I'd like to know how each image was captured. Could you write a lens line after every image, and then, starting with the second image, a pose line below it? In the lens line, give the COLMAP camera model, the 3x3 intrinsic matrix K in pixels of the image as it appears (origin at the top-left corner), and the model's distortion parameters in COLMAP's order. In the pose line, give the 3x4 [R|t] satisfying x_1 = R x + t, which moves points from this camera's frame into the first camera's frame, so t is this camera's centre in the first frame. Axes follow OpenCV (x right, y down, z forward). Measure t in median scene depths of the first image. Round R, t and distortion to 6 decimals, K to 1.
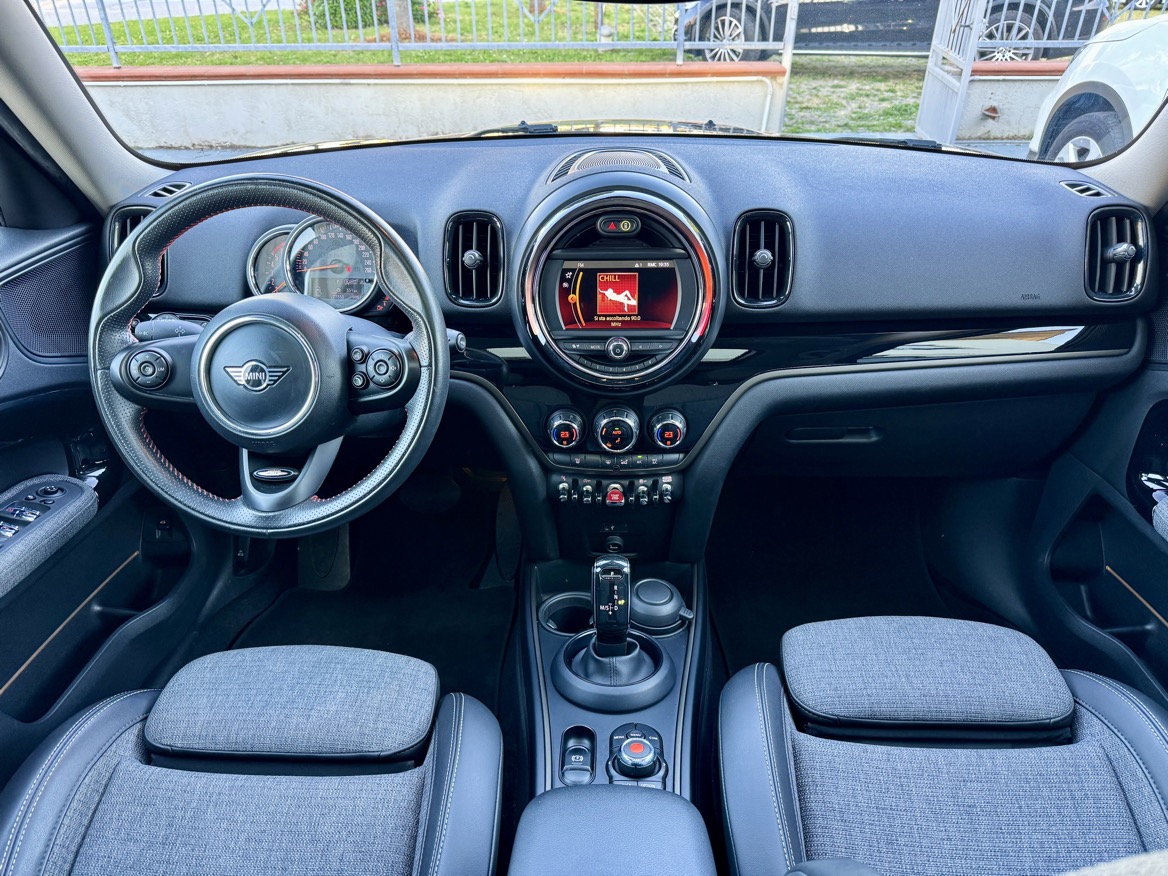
lens RADIAL K [[809.1, 0, 584.0], [0, 809.1, 438.0], [0, 0, 1]] dist [-0.002149, -0.004407]
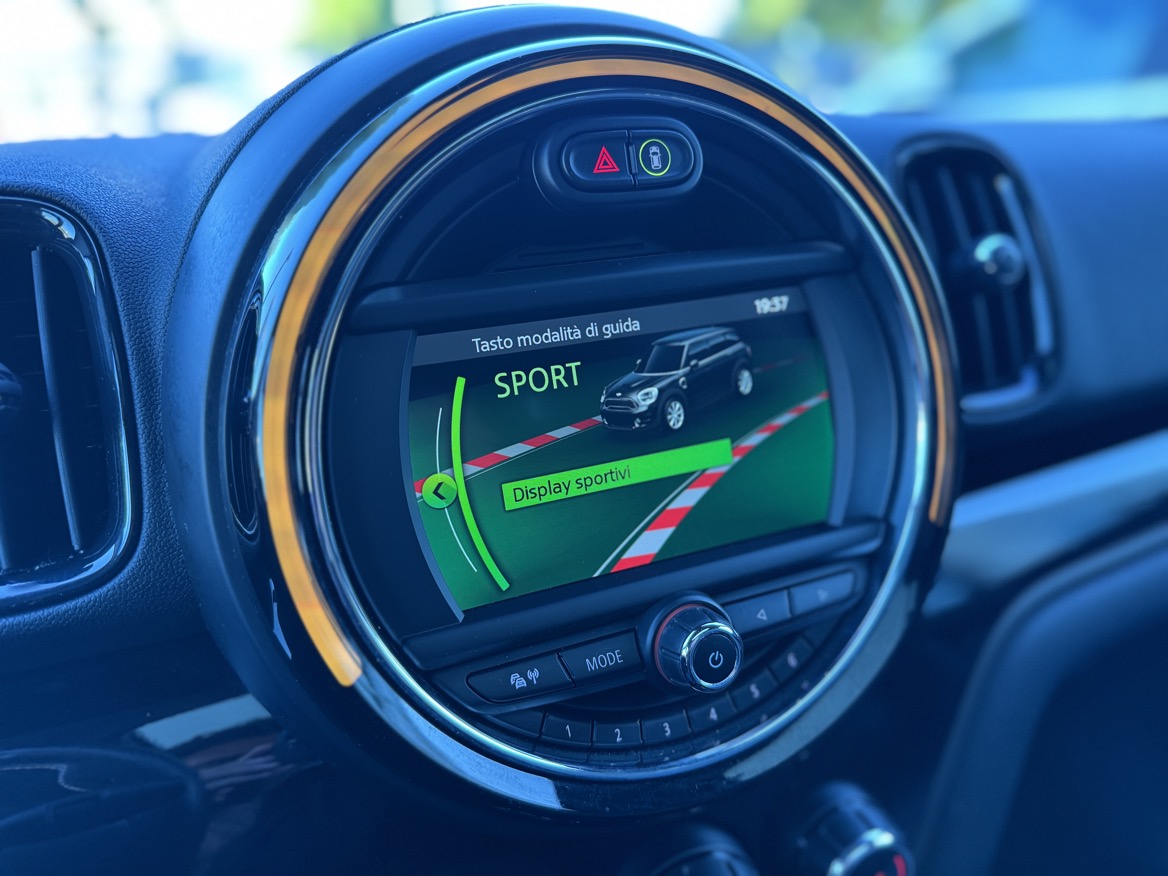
lens RADIAL K [[846.3, 0, 582.1], [0, 846.3, 465.8], [0, 0, 1]] dist [0.003964, -0.003833]
pose [[0.897688, -0.164663, 0.408707, -0.012791], [0.236842, 0.962480, -0.132432, -0.019866], [-0.371566, 0.215682, 0.903006, 0.111251]]
